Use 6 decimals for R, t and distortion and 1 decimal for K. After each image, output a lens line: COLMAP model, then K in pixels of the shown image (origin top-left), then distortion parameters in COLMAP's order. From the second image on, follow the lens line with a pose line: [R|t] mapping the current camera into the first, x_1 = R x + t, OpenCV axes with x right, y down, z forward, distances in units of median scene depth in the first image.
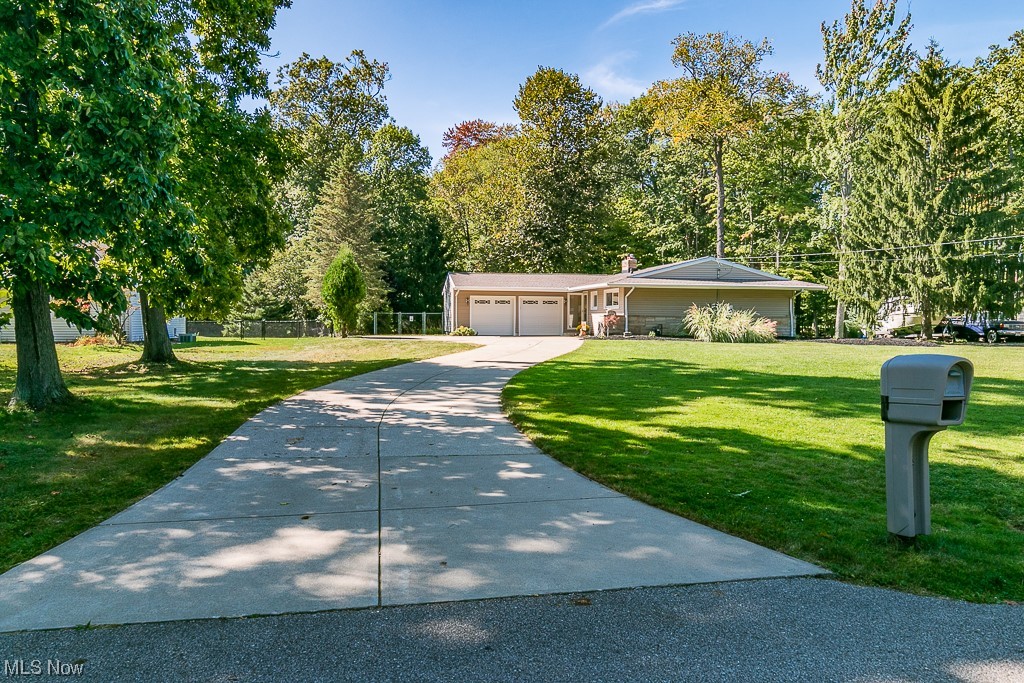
lens RADIAL K [[745.4, 0, 511.3], [0, 745.4, 335.5], [0, 0, 1]] dist [-0.034421, -0.002362]
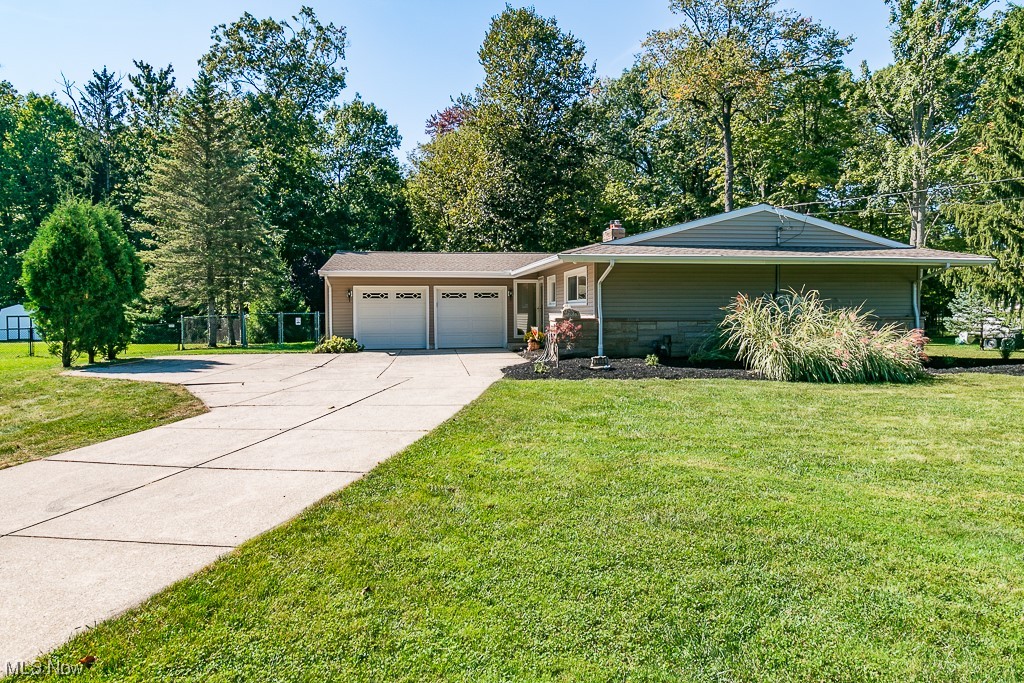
lens RADIAL K [[632.6, 0, 510.8], [0, 632.6, 325.4], [0, 0, 1]] dist [-0.005441, 0.000325]
pose [[0.999642, -0.009312, -0.025088, 0.053970], [0.009344, 0.999956, 0.001143, -0.012235], [0.025076, -0.001377, 0.999685, 0.293477]]
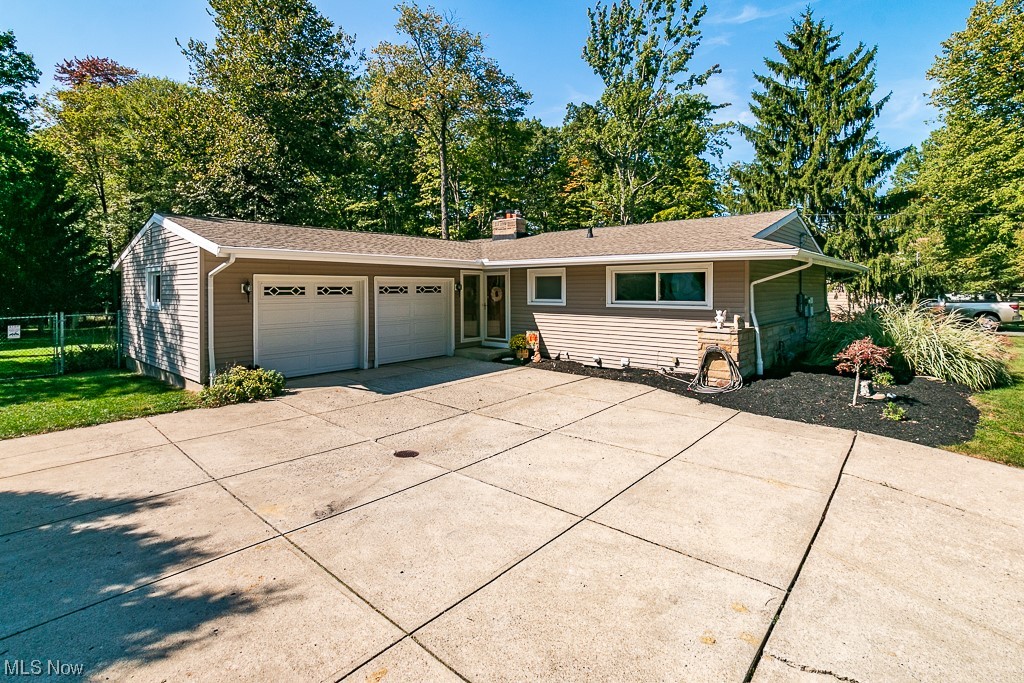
lens RADIAL K [[487.8, 0, 521.8], [0, 487.8, 285.7], [0, 0, 1]] dist [-0.015975, 0.007556]
pose [[0.767284, -0.006247, 0.641277, -0.065143], [0.020903, 0.999665, -0.015272, -0.025590], [-0.640966, 0.025122, 0.767158, 0.451736]]
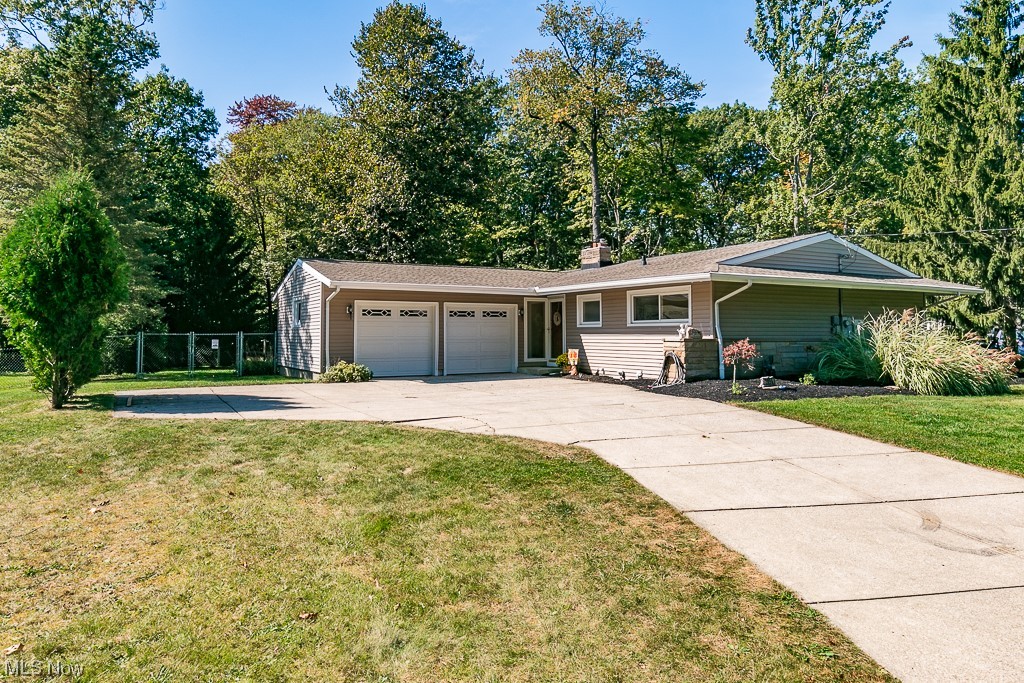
lens RADIAL K [[690.4, 0, 526.4], [0, 690.4, 289.7], [0, 0, 1]] dist [-0.003631, -0.010524]
pose [[0.938537, 0.015950, 0.344811, -0.066350], [0.013269, 0.996526, -0.082214, -0.012302], [-0.344925, 0.081737, 0.935065, 0.314896]]
